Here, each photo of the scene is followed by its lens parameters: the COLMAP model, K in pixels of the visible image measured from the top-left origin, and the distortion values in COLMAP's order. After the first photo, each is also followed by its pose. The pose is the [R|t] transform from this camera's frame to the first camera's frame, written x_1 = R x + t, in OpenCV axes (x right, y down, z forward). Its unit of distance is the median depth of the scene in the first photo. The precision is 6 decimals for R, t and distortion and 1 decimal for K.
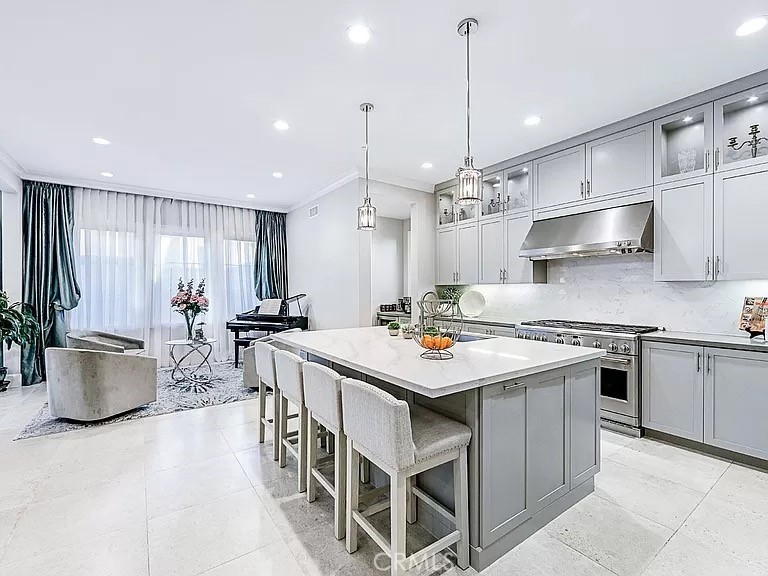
lens RADIAL K [[352.8, 0, 379.5], [0, 352.8, 293.8], [0, 0, 1]] dist [-0.002494, -0.000827]
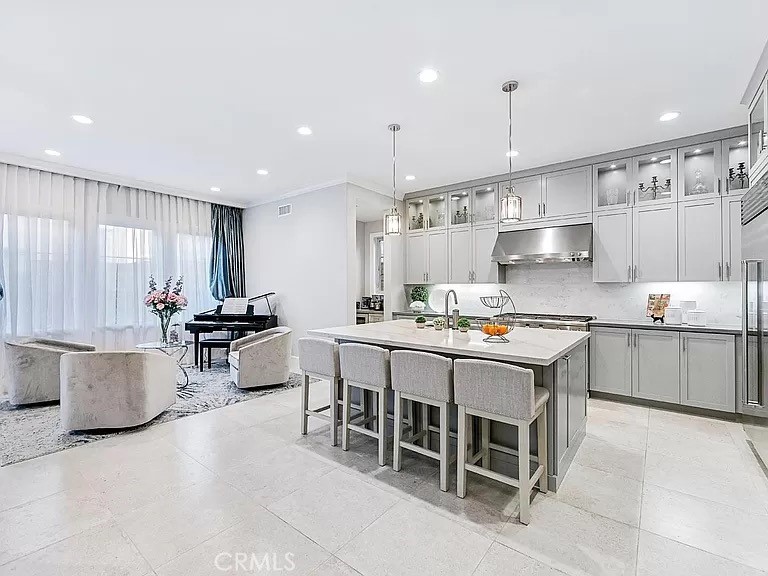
lens RADIAL K [[352.8, 0, 387.1], [0, 352.8, 288.7], [0, 0, 1]] dist [-0.002494, -0.000827]
pose [[0.958103, 0.001259, 0.286420, -0.271317], [0.001679, 0.999948, -0.010011, 0.000318], [-0.286418, 0.010072, 0.958052, -0.052842]]
